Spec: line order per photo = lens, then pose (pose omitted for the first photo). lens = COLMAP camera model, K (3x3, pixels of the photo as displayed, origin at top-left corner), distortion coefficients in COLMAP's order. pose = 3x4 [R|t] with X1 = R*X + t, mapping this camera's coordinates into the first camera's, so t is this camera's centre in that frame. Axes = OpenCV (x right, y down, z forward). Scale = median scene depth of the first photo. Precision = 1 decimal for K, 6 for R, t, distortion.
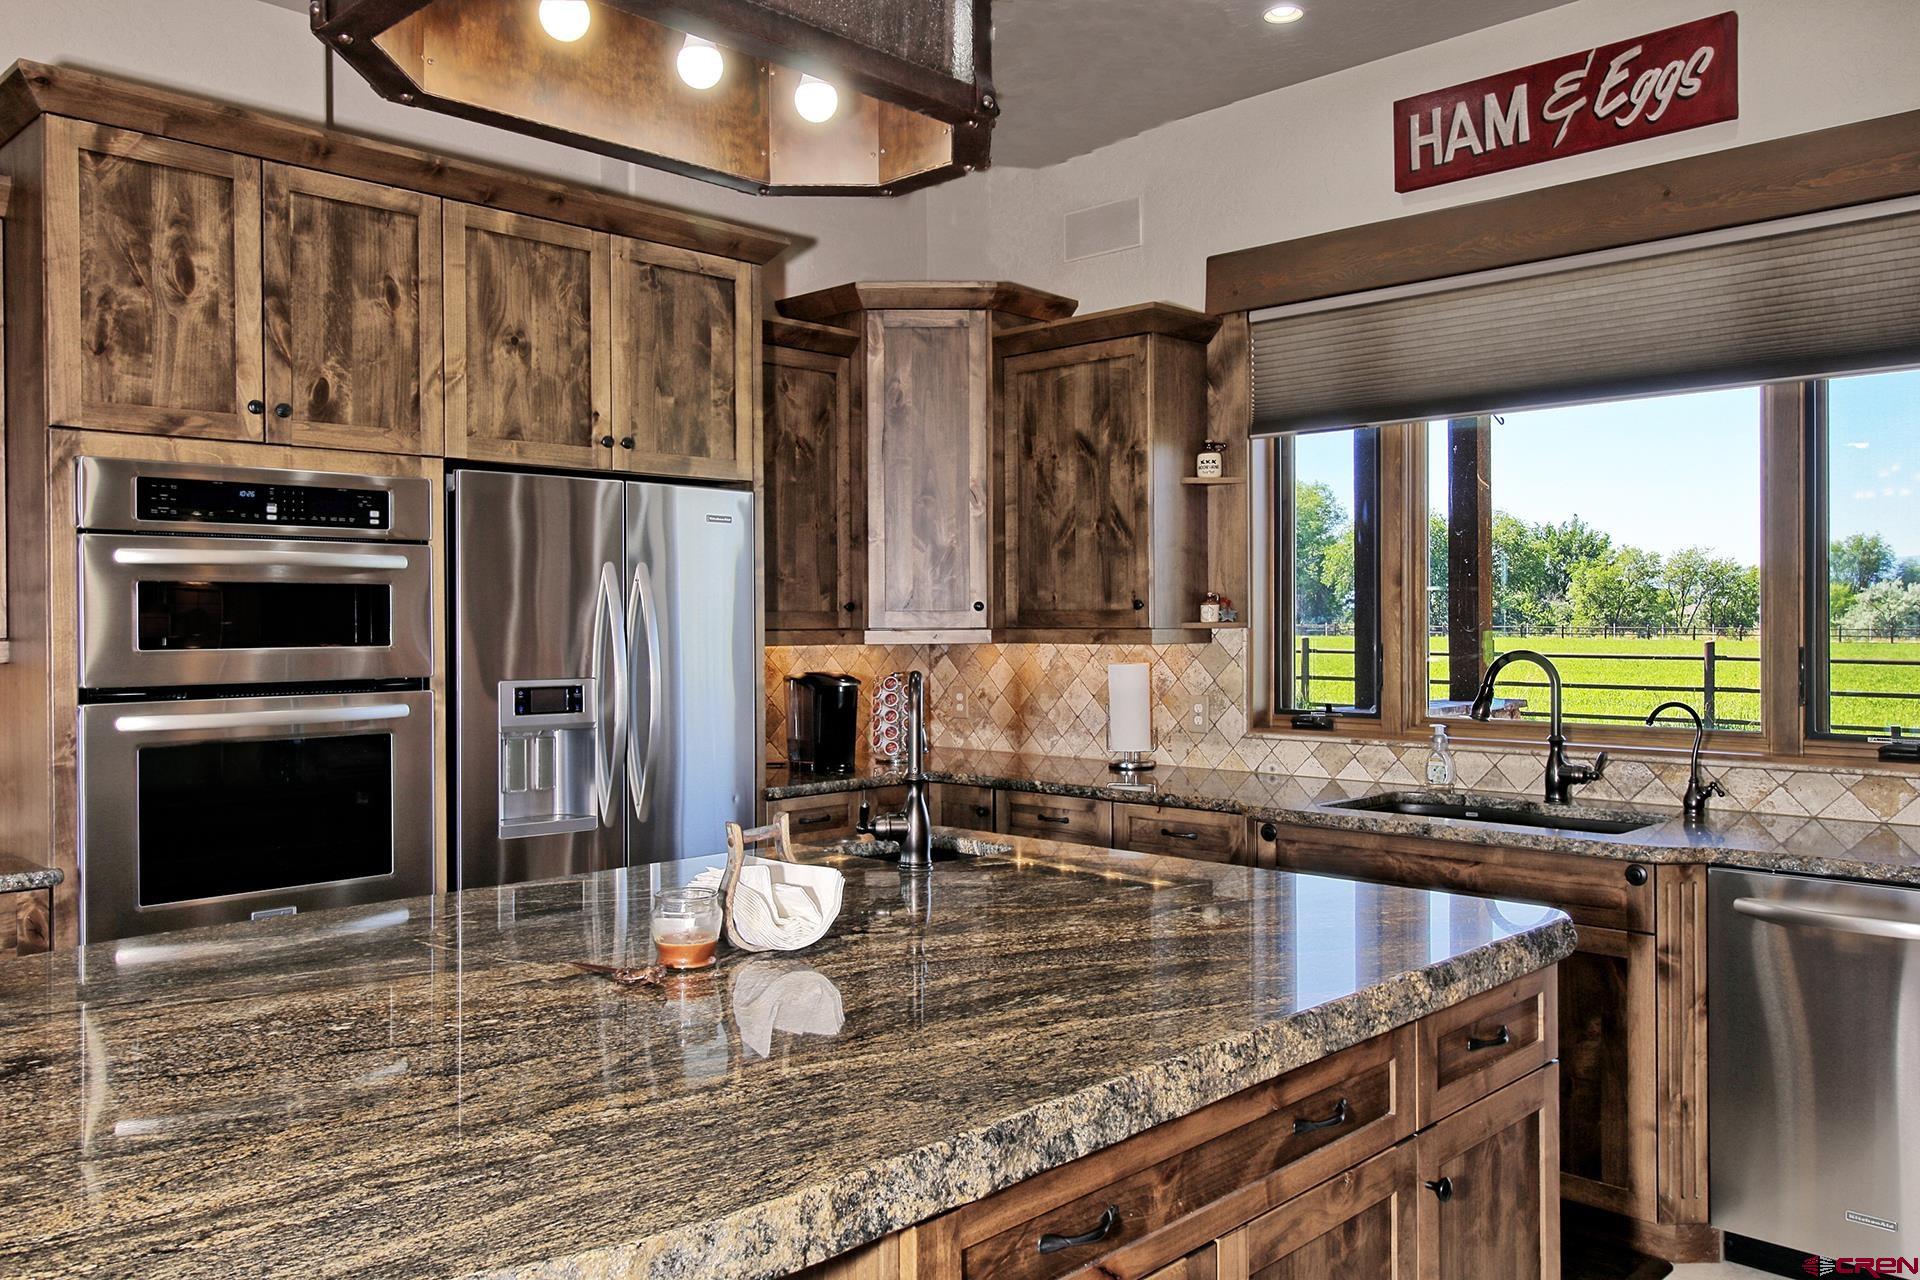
lens RADIAL K [[1471.0, 0, 958.7], [0, 1471.0, 632.7], [0, 0, 1]] dist [0.003871, -0.000874]
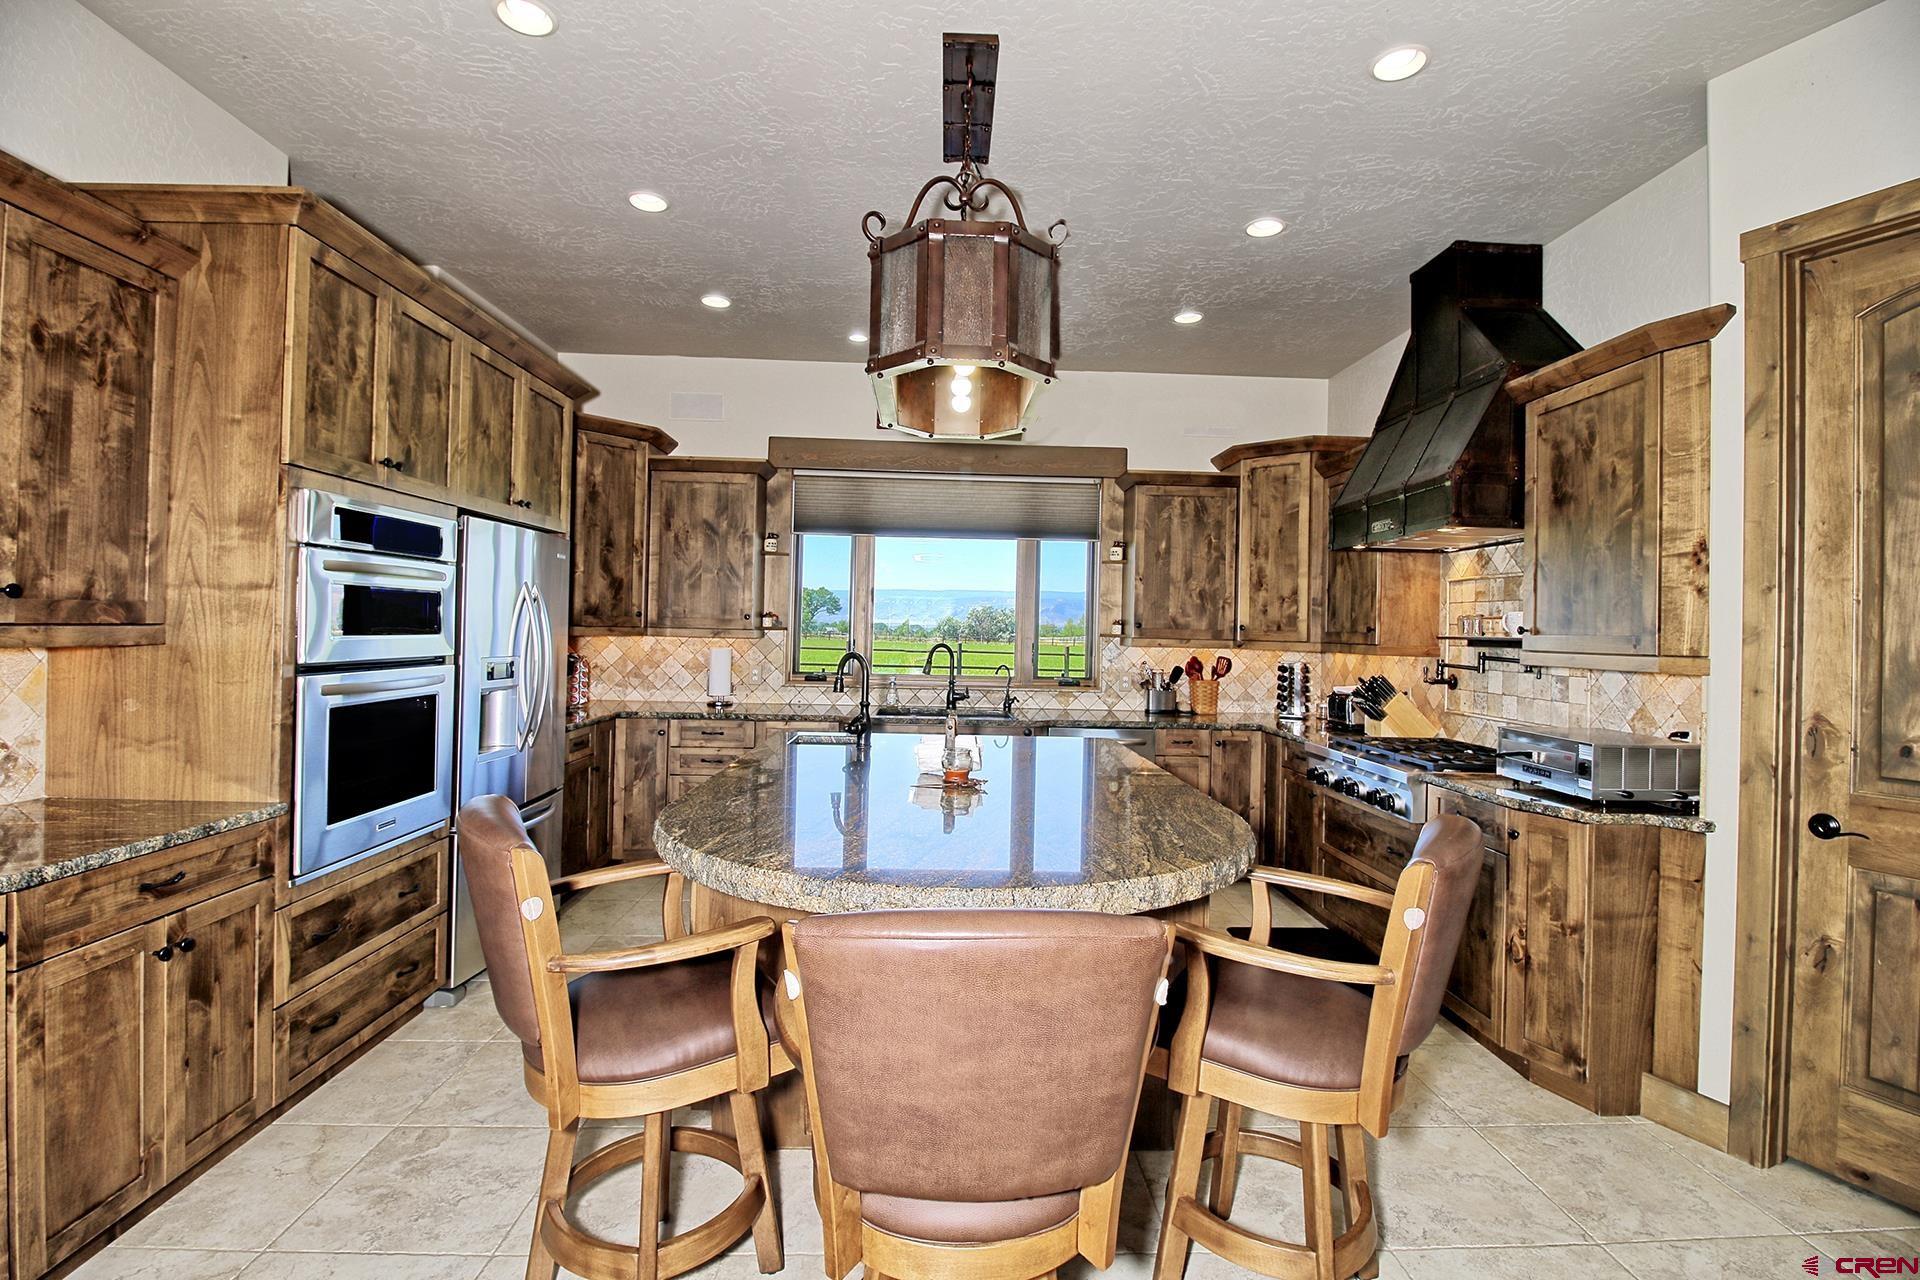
lens RADIAL K [[902.1, 0, 965.7], [0, 902.1, 633.0], [0, 0, 1]] dist [-0.016022, -0.002401]
pose [[0.681571, 0.016697, 0.731561, -0.622116], [-0.019562, 0.999798, -0.004594, 0.001486], [-0.731490, -0.011180, 0.681760, 0.014965]]
